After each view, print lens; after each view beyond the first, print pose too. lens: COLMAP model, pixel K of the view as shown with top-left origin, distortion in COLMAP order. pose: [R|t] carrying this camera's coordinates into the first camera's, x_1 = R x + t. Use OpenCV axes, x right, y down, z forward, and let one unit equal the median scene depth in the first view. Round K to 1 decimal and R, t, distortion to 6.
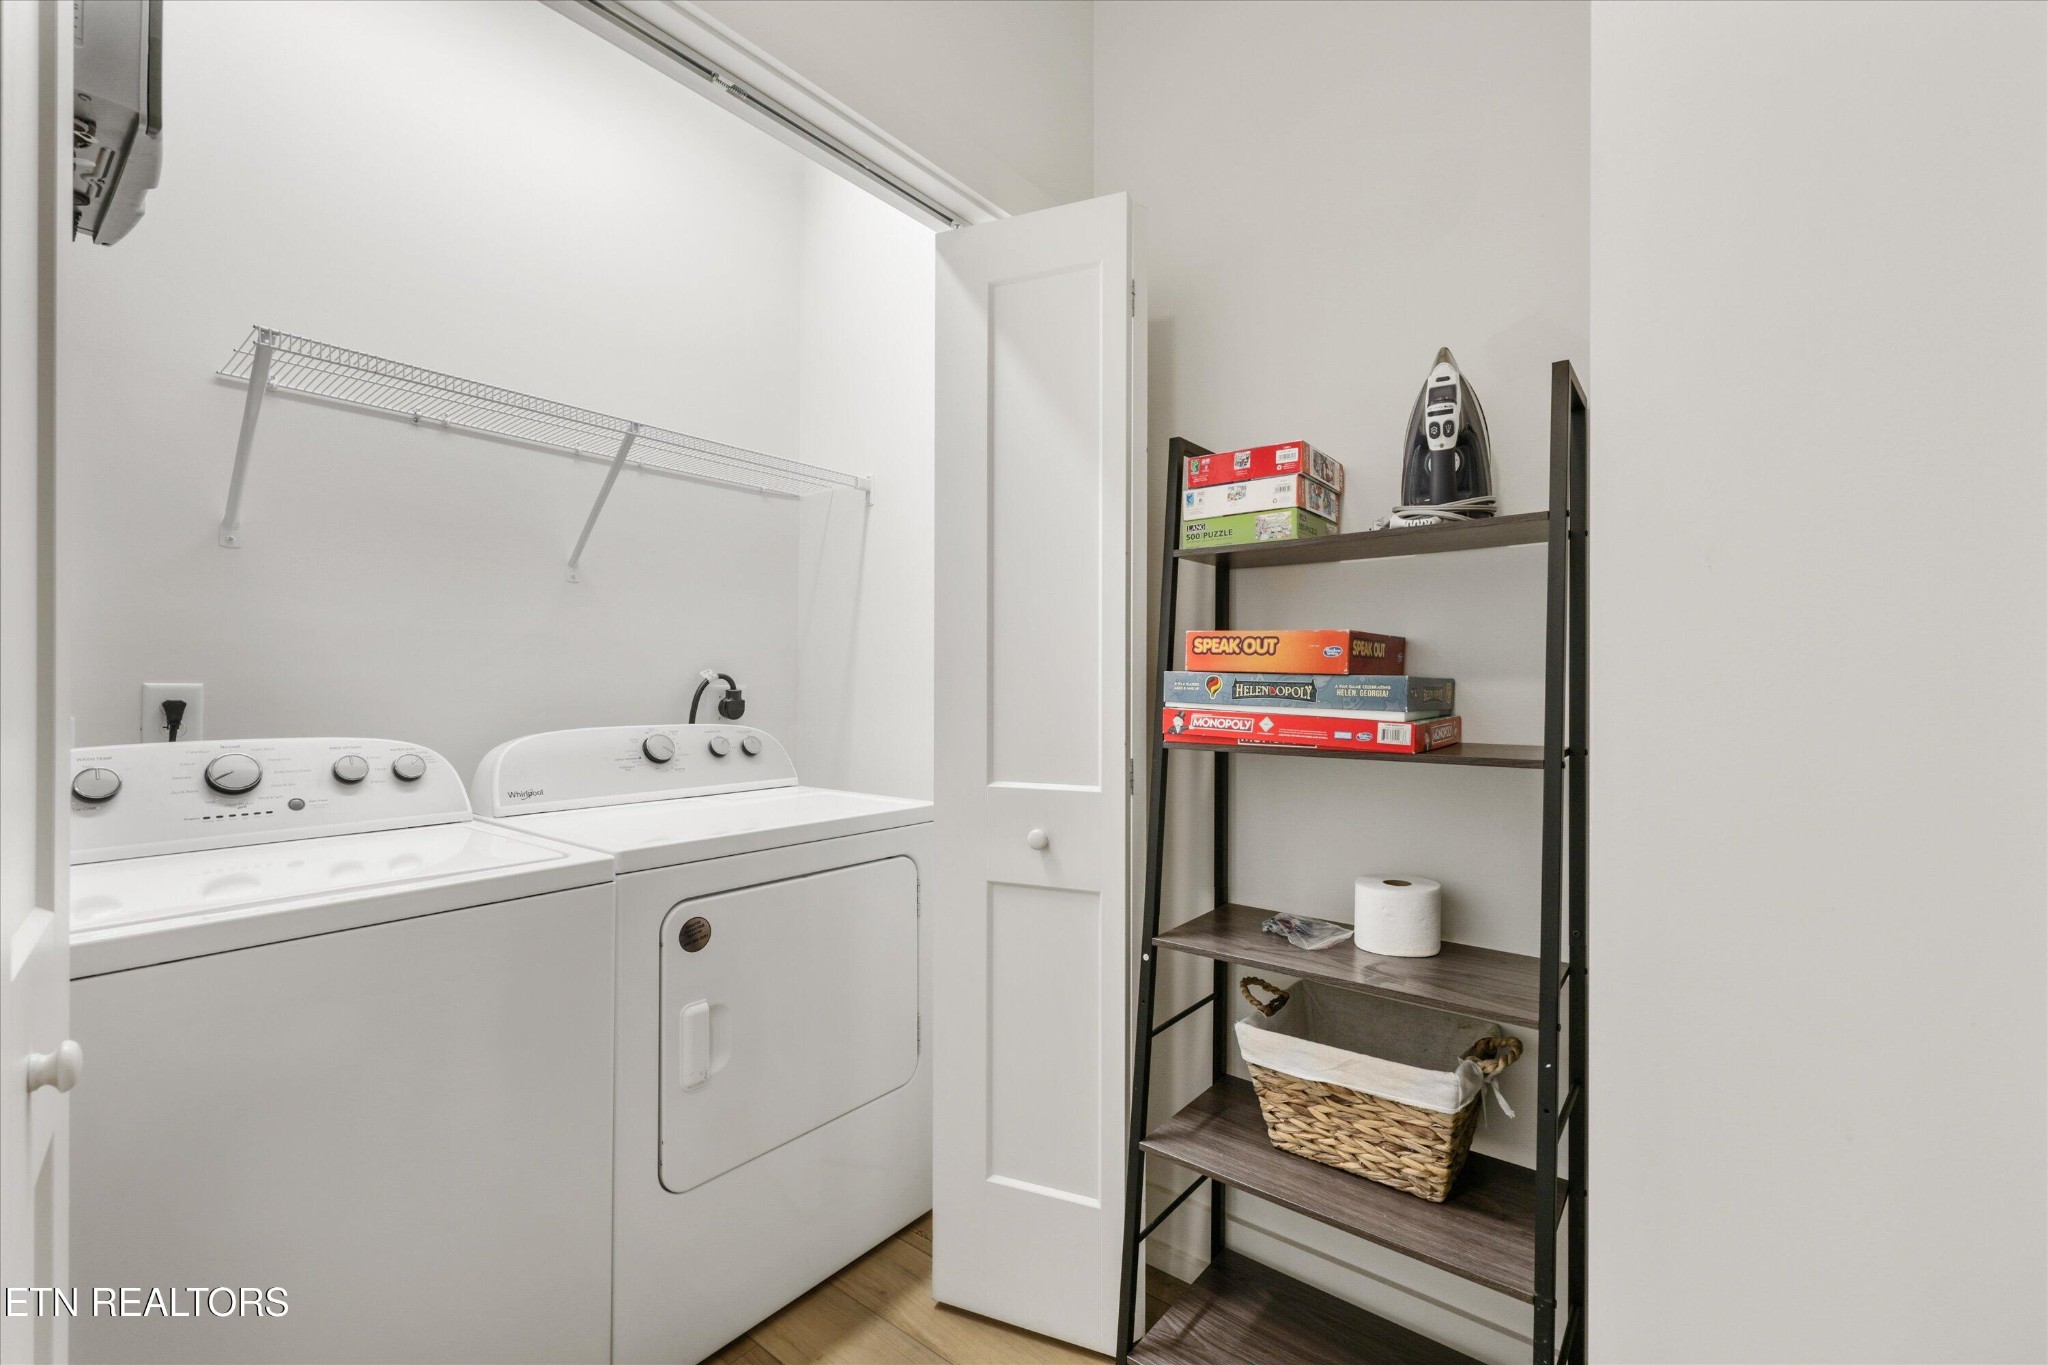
lens RADIAL K [[864.3, 0, 1035.0], [0, 864.3, 689.0], [0, 0, 1]] dist [-0.003477, -0.000495]
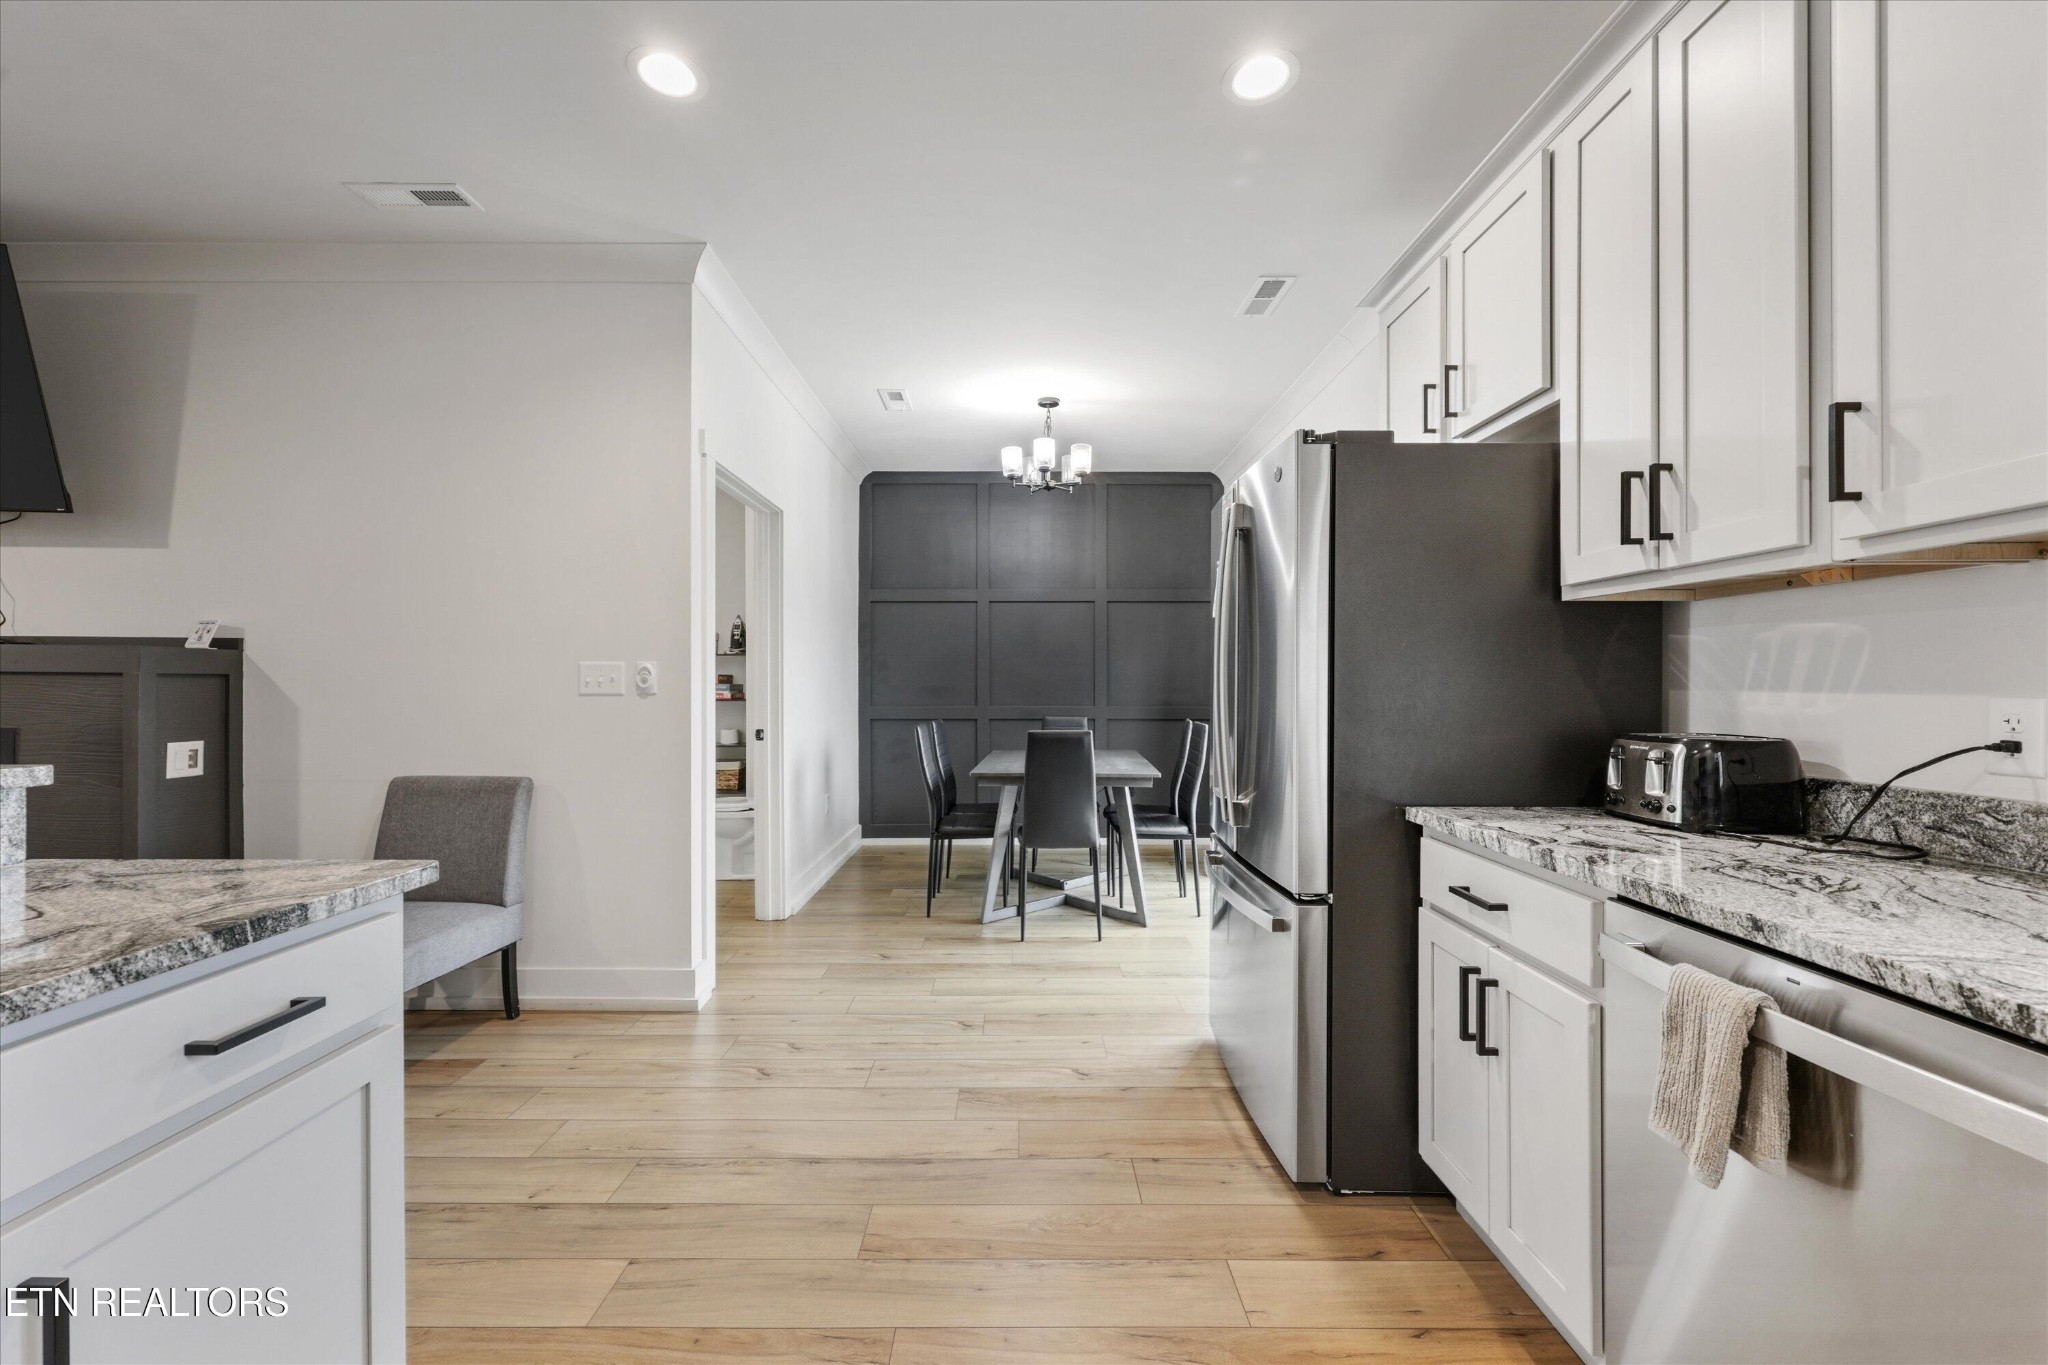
lens RADIAL K [[864.3, 0, 1026.1], [0, 864.3, 683.7], [0, 0, 1]] dist [-0.003477, -0.000495]
pose [[0.780737, -0.005199, 0.624838, -1.246639], [0.000675, 0.999972, 0.007477, -0.050142], [-0.624859, -0.005415, 0.780718, -3.657227]]
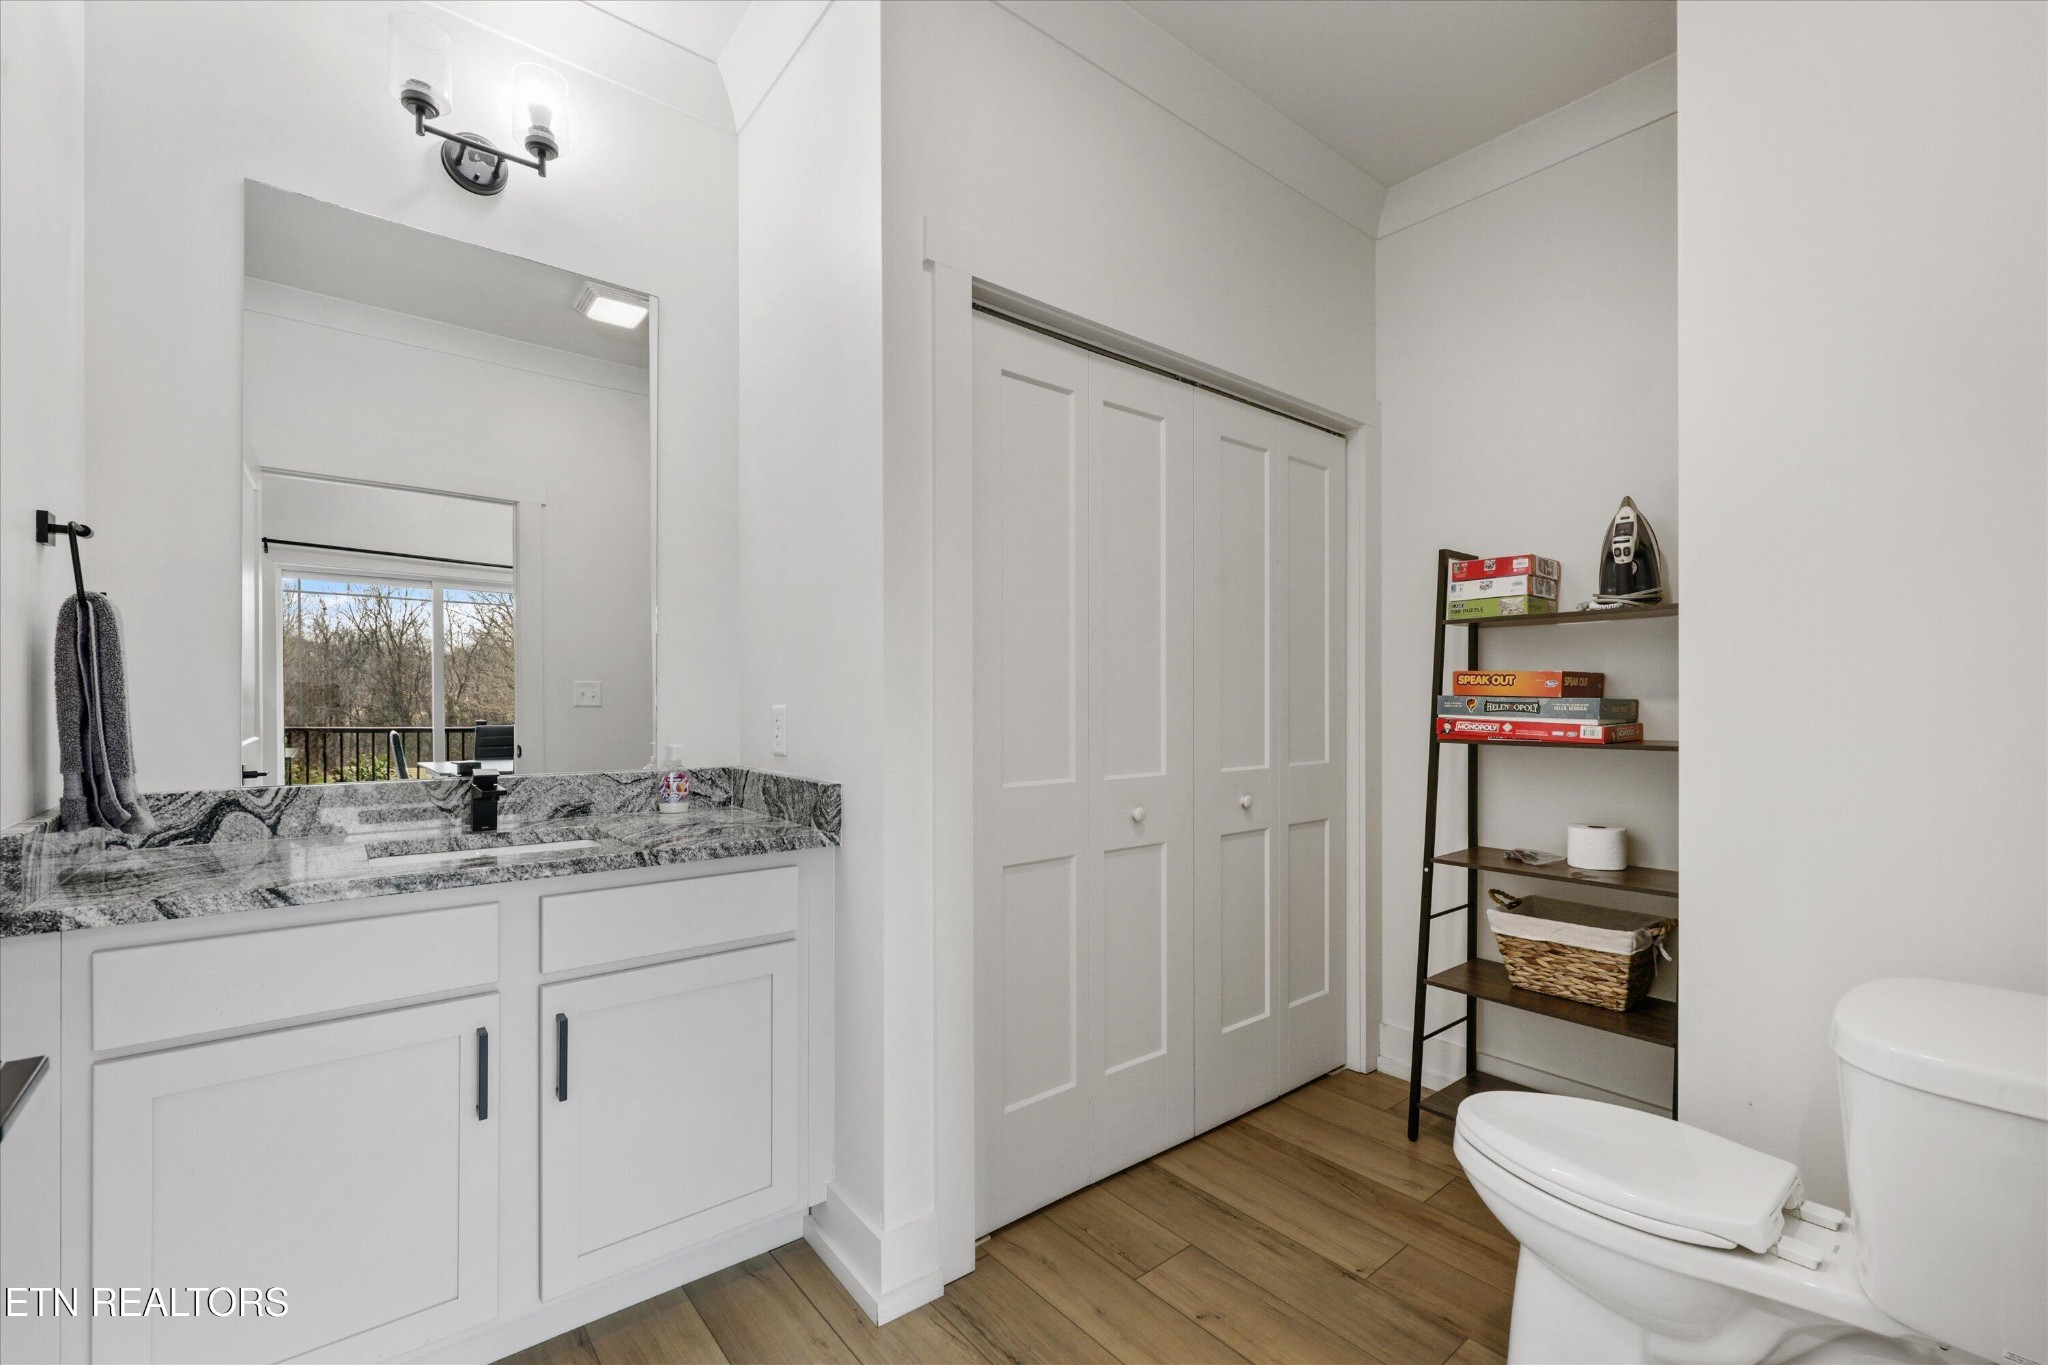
lens RADIAL K [[864.3, 0, 1020.3], [0, 864.3, 700.7], [0, 0, 1]] dist [-0.003477, -0.000495]
pose [[0.973843, -0.002227, -0.227213, -0.268175], [0.001780, 0.999996, -0.002174, -0.008435], [0.227216, 0.001713, 0.973843, -0.833405]]
